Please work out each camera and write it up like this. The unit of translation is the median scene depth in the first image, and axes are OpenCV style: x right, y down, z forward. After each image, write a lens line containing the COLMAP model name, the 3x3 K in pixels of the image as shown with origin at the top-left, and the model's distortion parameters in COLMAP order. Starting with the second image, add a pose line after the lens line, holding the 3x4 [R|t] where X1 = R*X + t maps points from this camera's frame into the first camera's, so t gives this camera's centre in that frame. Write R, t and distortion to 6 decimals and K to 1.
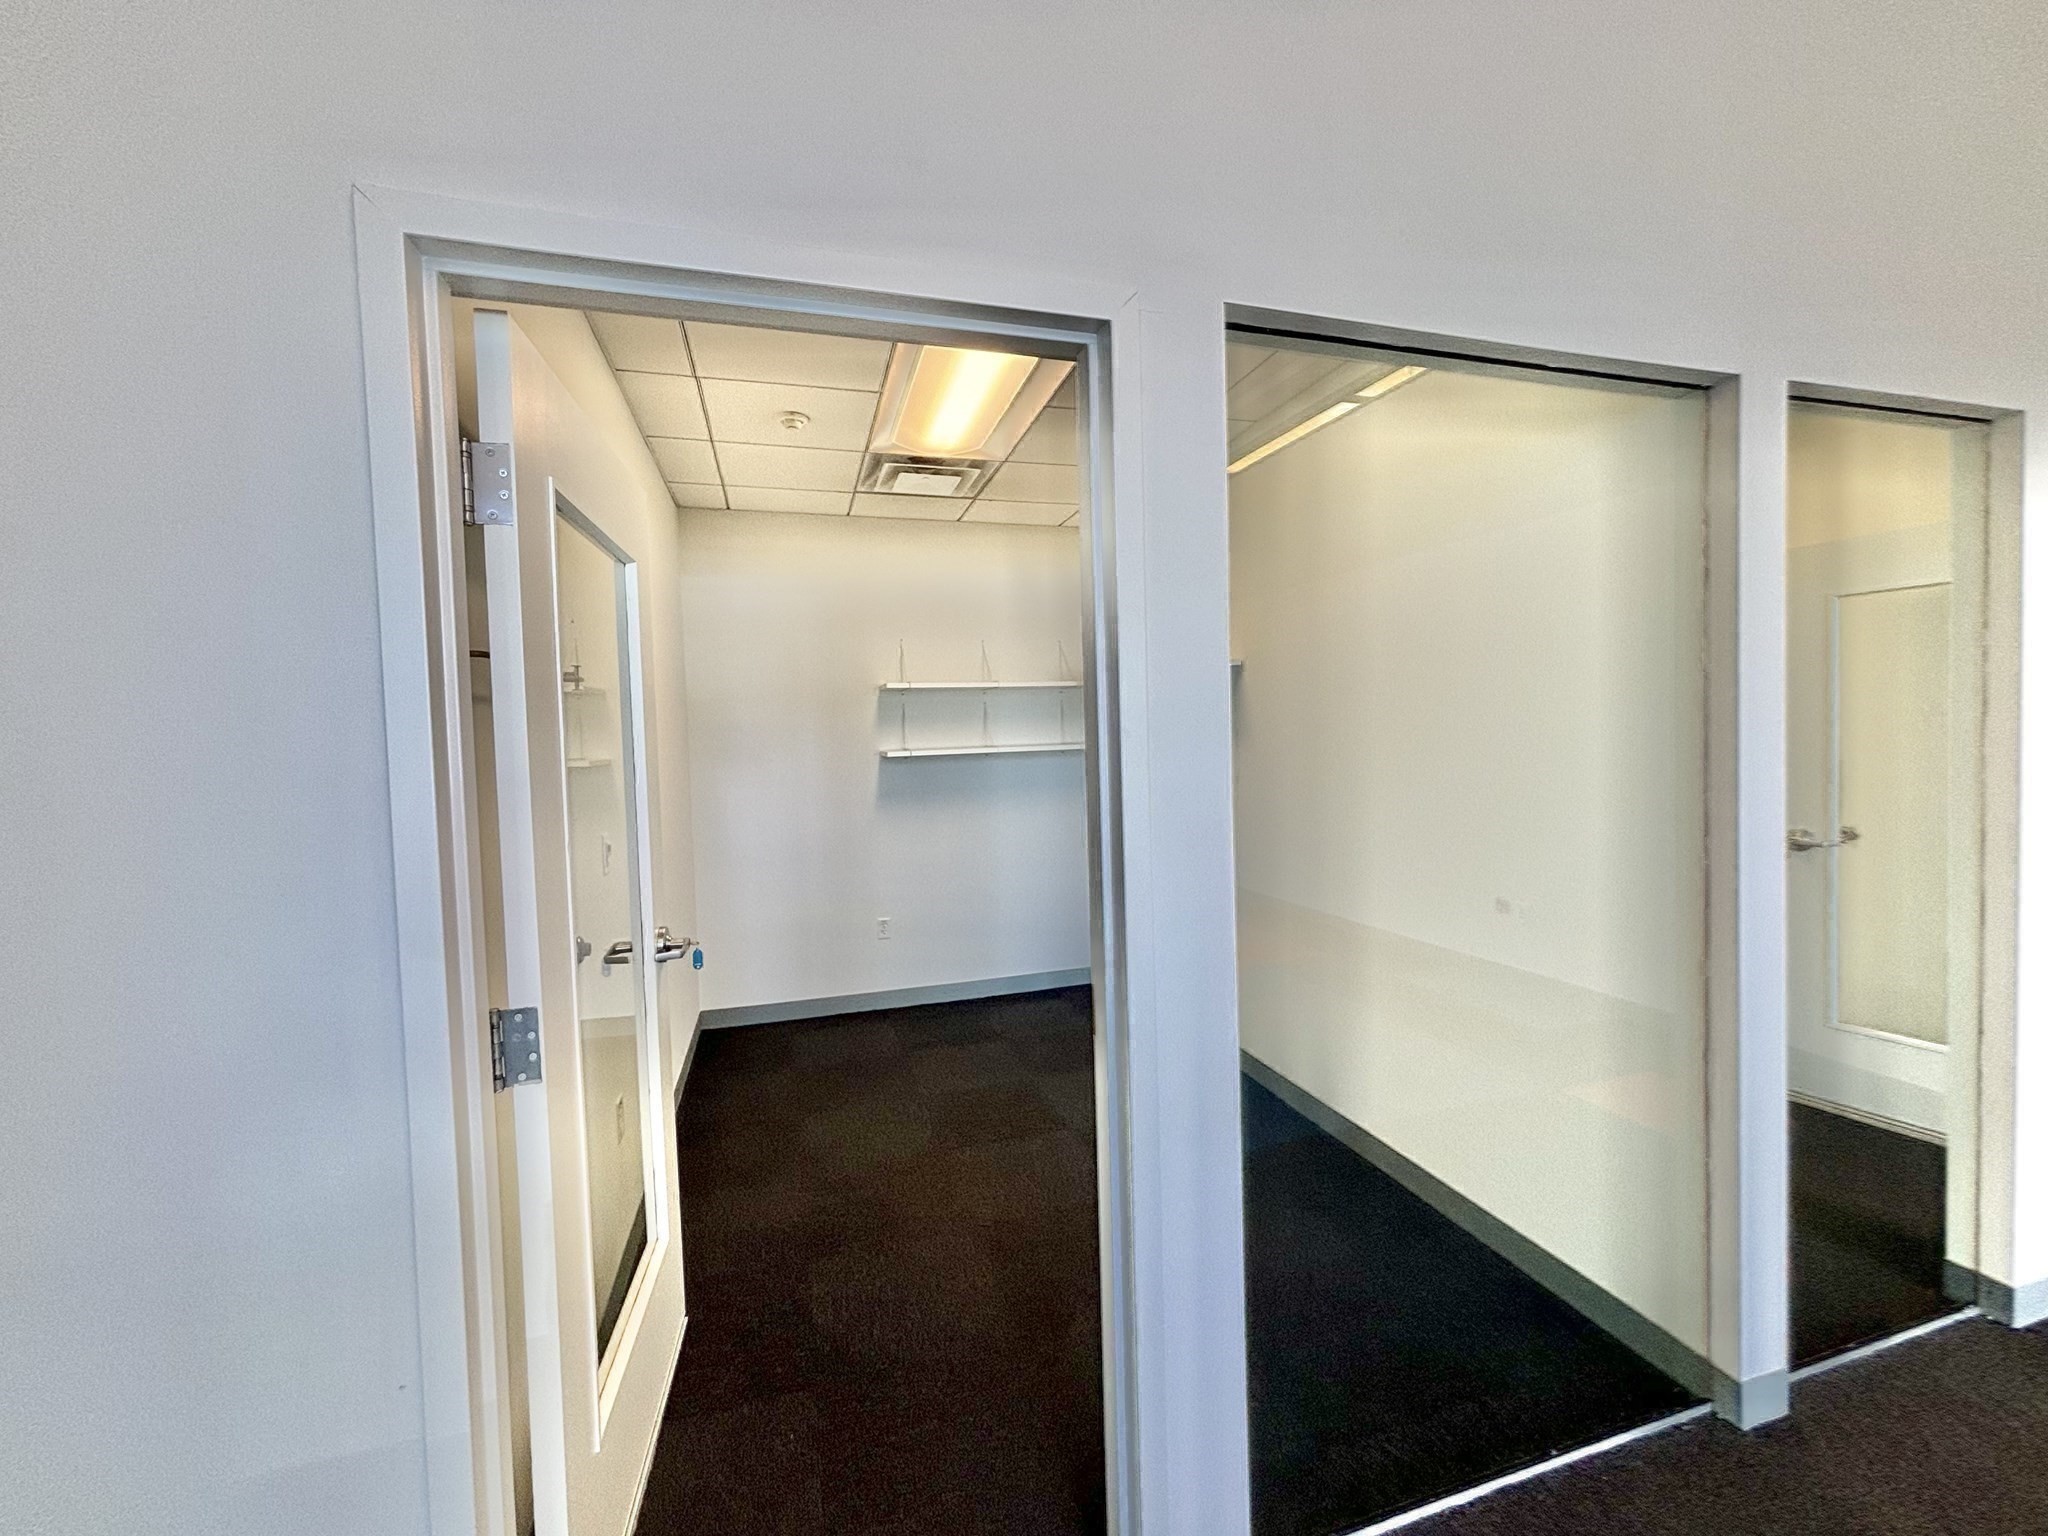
lens RADIAL K [[830.3, 0, 1028.2], [0, 830.3, 767.7], [0, 0, 1]] dist [-0.009393, 0.006216]
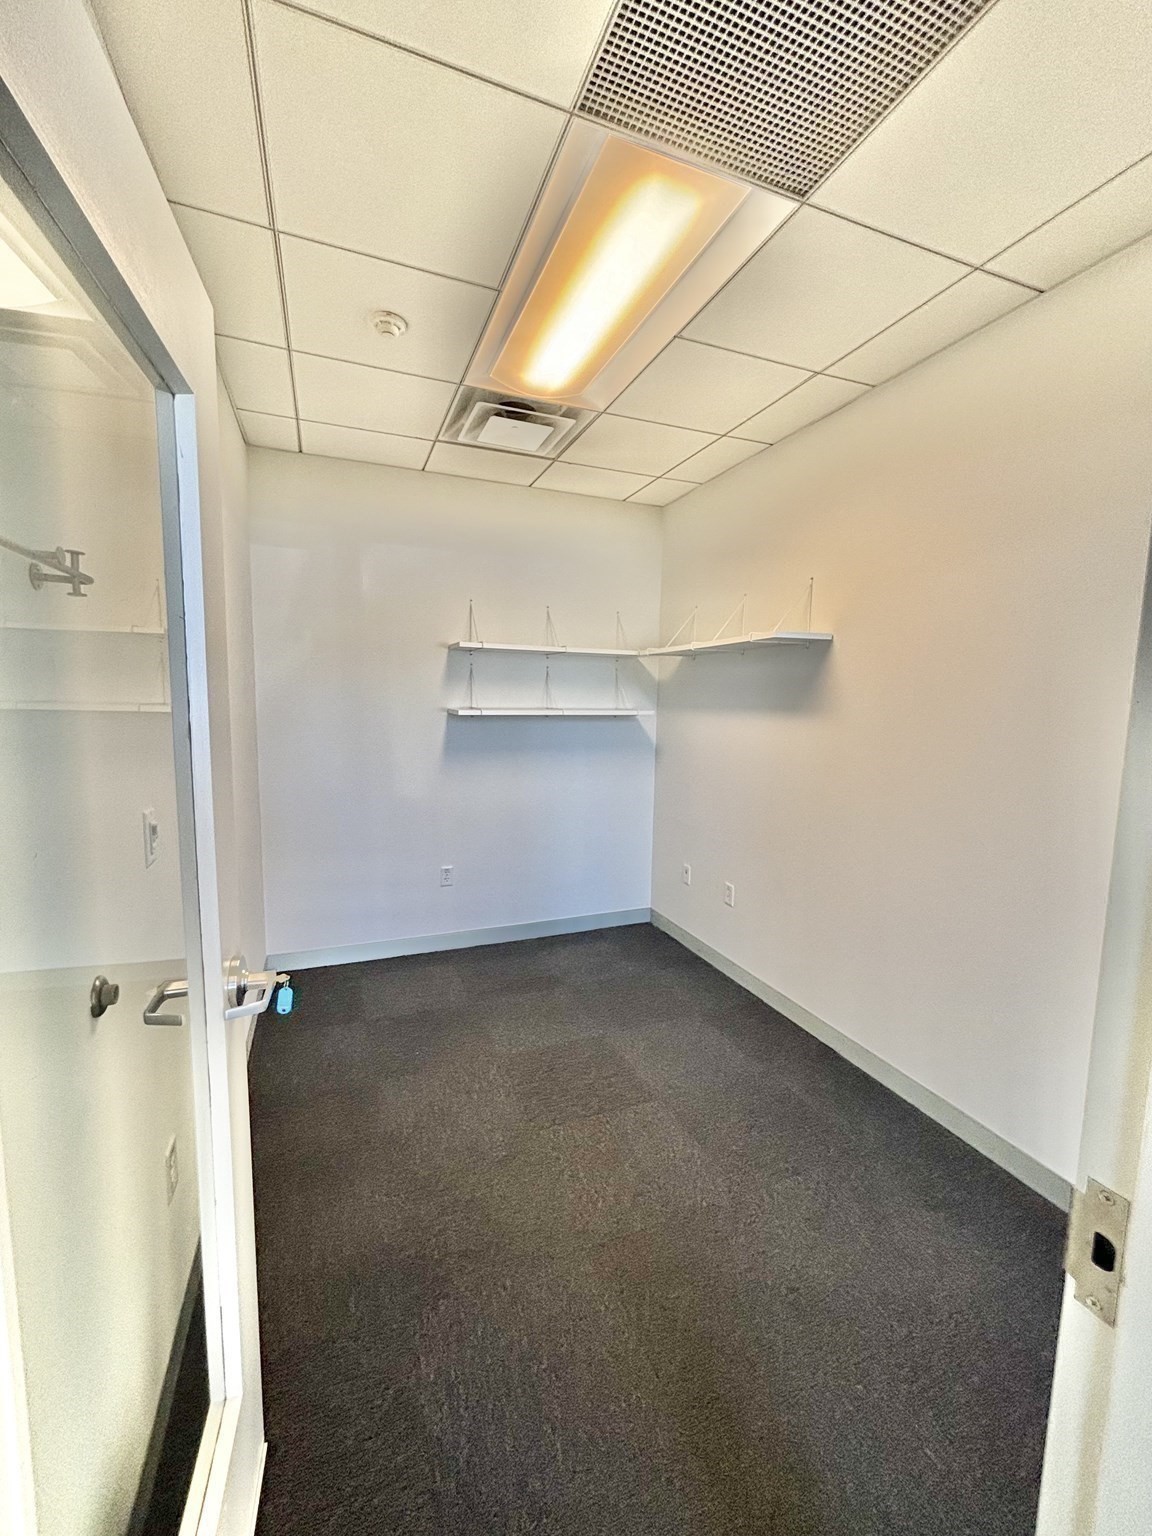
lens RADIAL K [[622.7, 0, 576.0], [0, 622.7, 768.0], [0, 0, 1]] dist [-0.009393, 0.006216]
pose [[0.994715, 0.033782, 0.096958, -0.114056], [-0.040694, 0.996701, 0.070217, -0.008331], [-0.094266, -0.073791, 0.992808, 0.256492]]
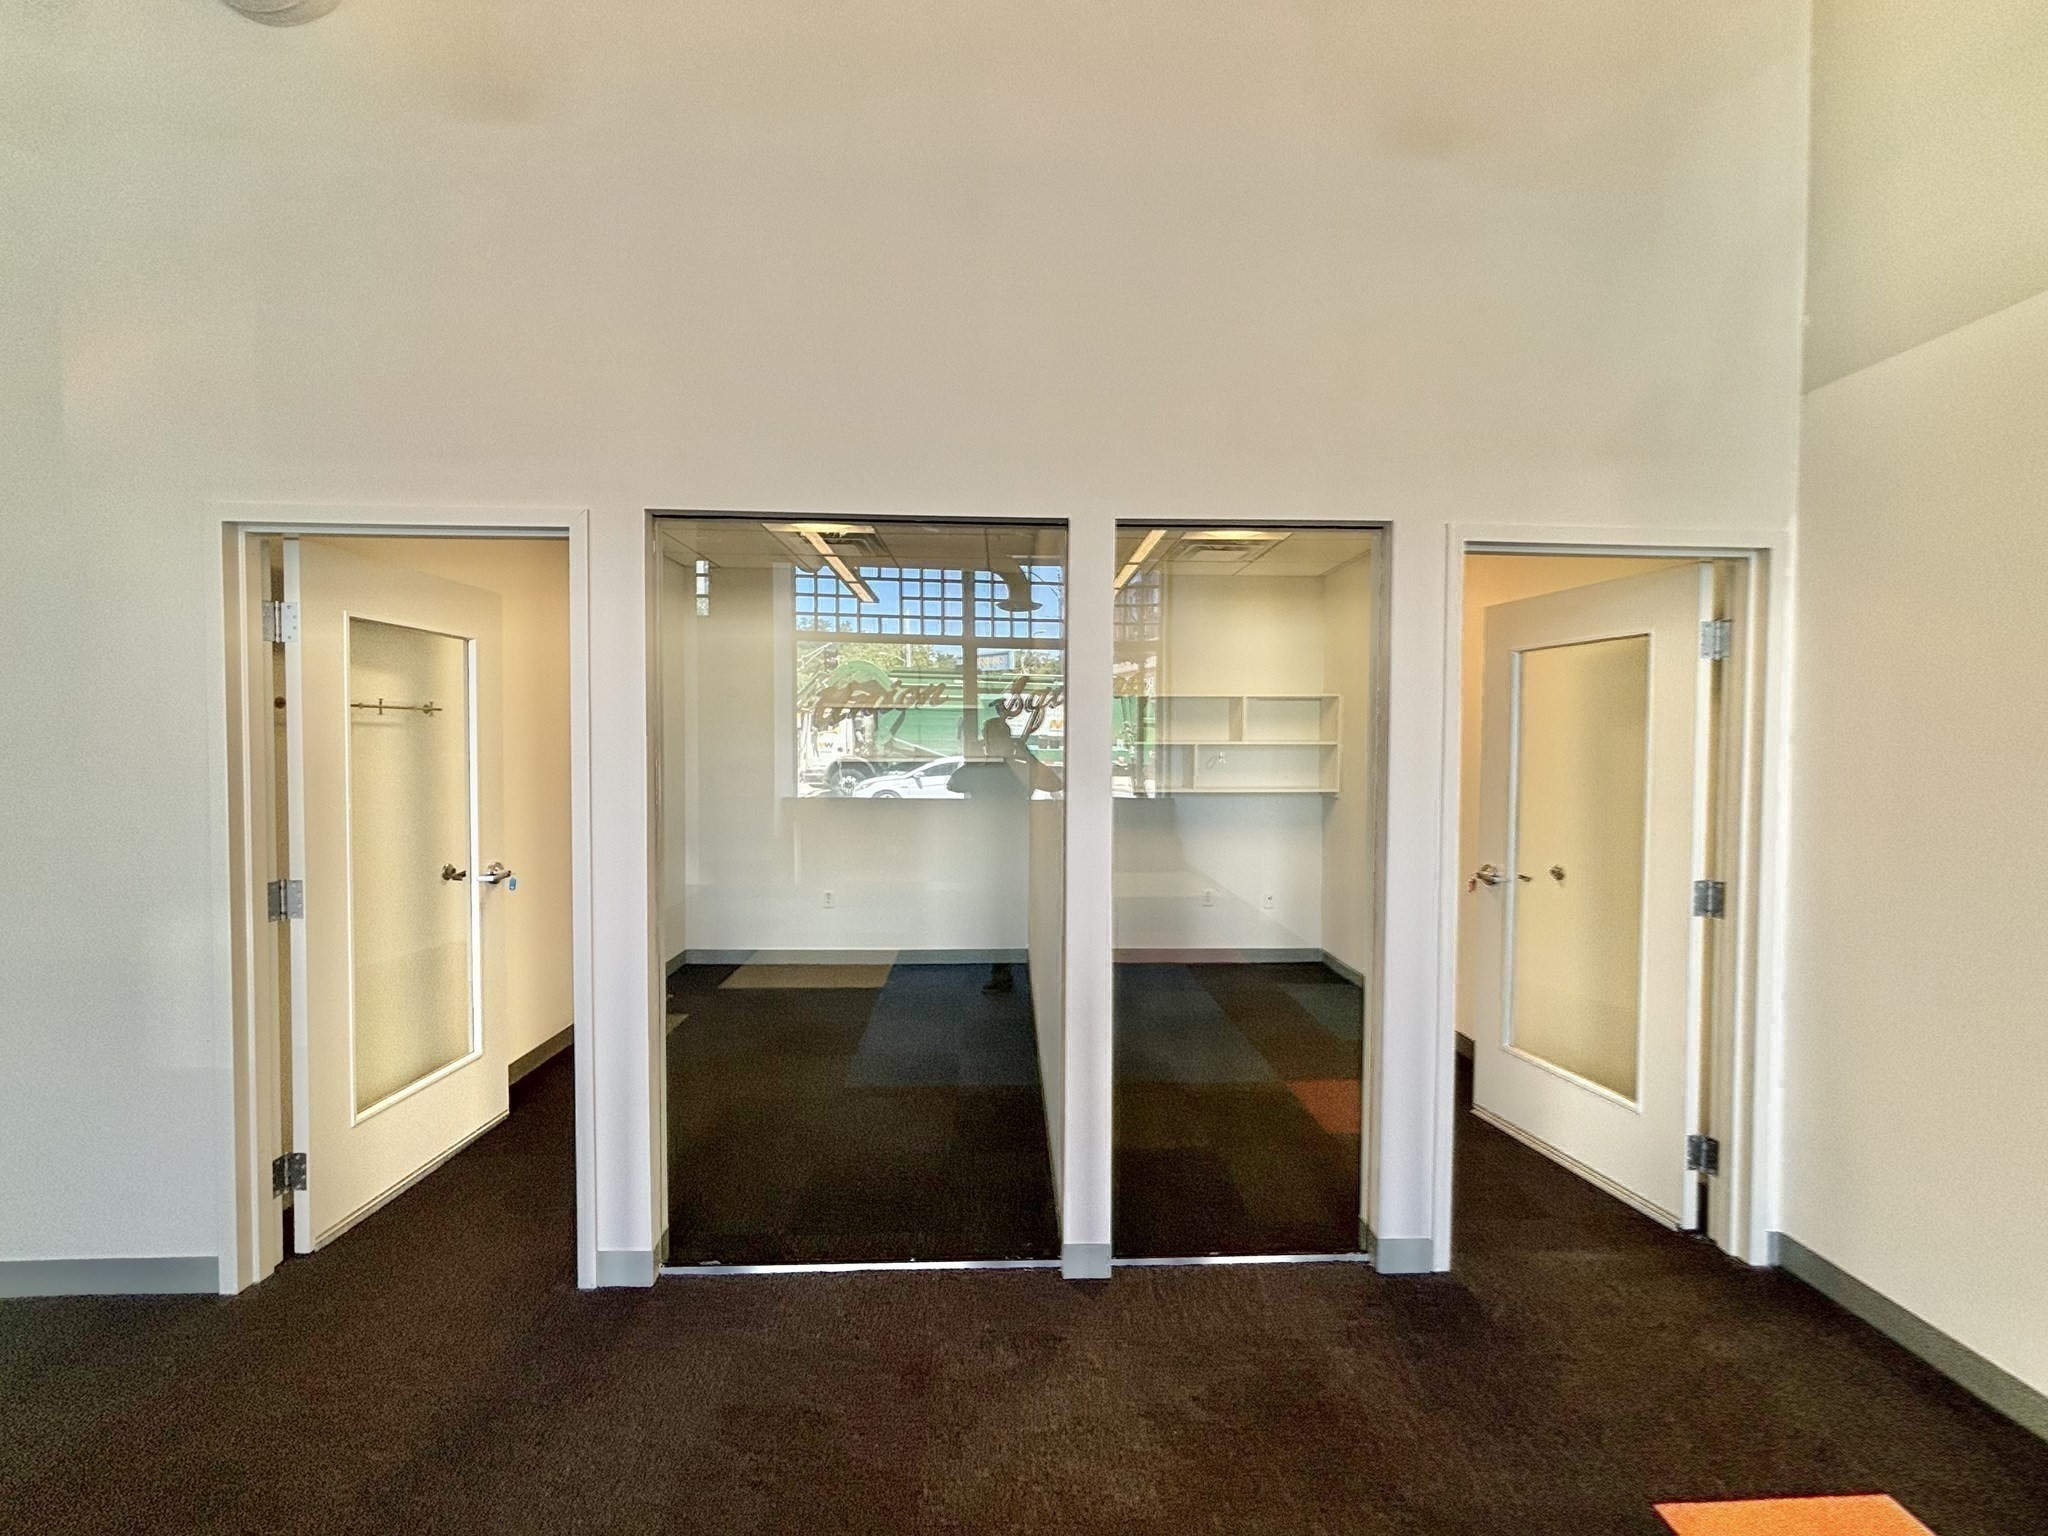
lens RADIAL K [[830.3, 0, 1028.2], [0, 830.3, 767.7], [0, 0, 1]] dist [-0.009393, 0.006216]
pose [[0.967776, 0.042189, -0.248253, 0.074423], [-0.046747, 0.998829, -0.012491, -0.001494], [0.247436, 0.023694, 0.968615, -0.023847]]
